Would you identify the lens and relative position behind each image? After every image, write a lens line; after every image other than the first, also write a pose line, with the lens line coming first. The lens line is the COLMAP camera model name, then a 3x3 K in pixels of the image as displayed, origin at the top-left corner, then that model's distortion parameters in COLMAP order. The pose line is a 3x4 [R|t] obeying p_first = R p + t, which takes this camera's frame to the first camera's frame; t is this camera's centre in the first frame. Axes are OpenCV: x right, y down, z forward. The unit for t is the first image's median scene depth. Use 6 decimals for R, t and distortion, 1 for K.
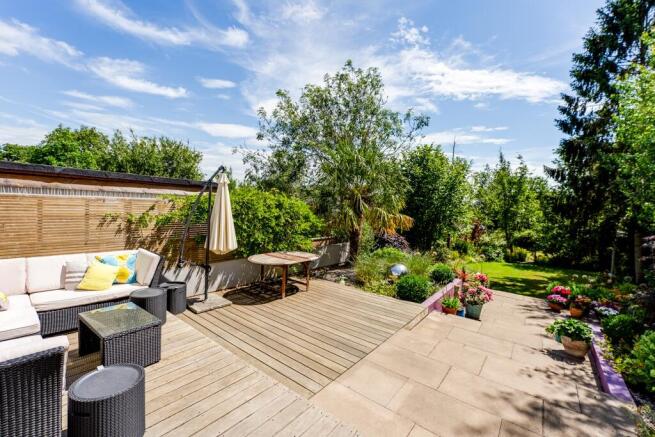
lens RADIAL K [[292.7, 0, 326.3], [0, 292.7, 219.5], [0, 0, 1]] dist [0.015129, -0.003033]
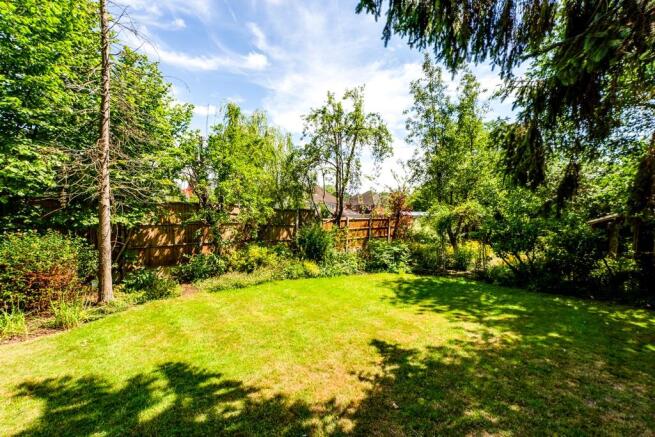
lens RADIAL K [[277.0, 0, 317.6], [0, 277.0, 196.6], [0, 0, 1]] dist [-0.014433, 0.003536]
pose [[0.996850, -0.016208, -0.077637, 0.406416], [0.009129, 0.995838, -0.090685, 0.054391], [0.078783, 0.089690, 0.992849, 0.461488]]
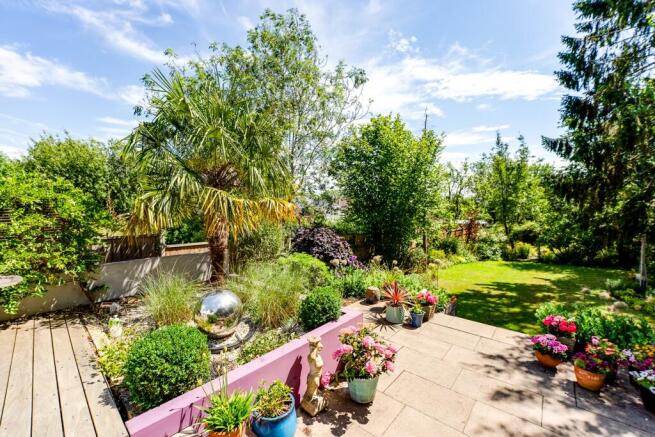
lens RADIAL K [[277.0, 0, 325.1], [0, 277.0, 222.4], [0, 0, 1]] dist [-0.014433, 0.003536]
pose [[0.997943, -0.040365, -0.049809, 0.117664], [0.040136, 0.999179, -0.005595, 0.016330], [0.049994, 0.003584, 0.998743, 0.154956]]
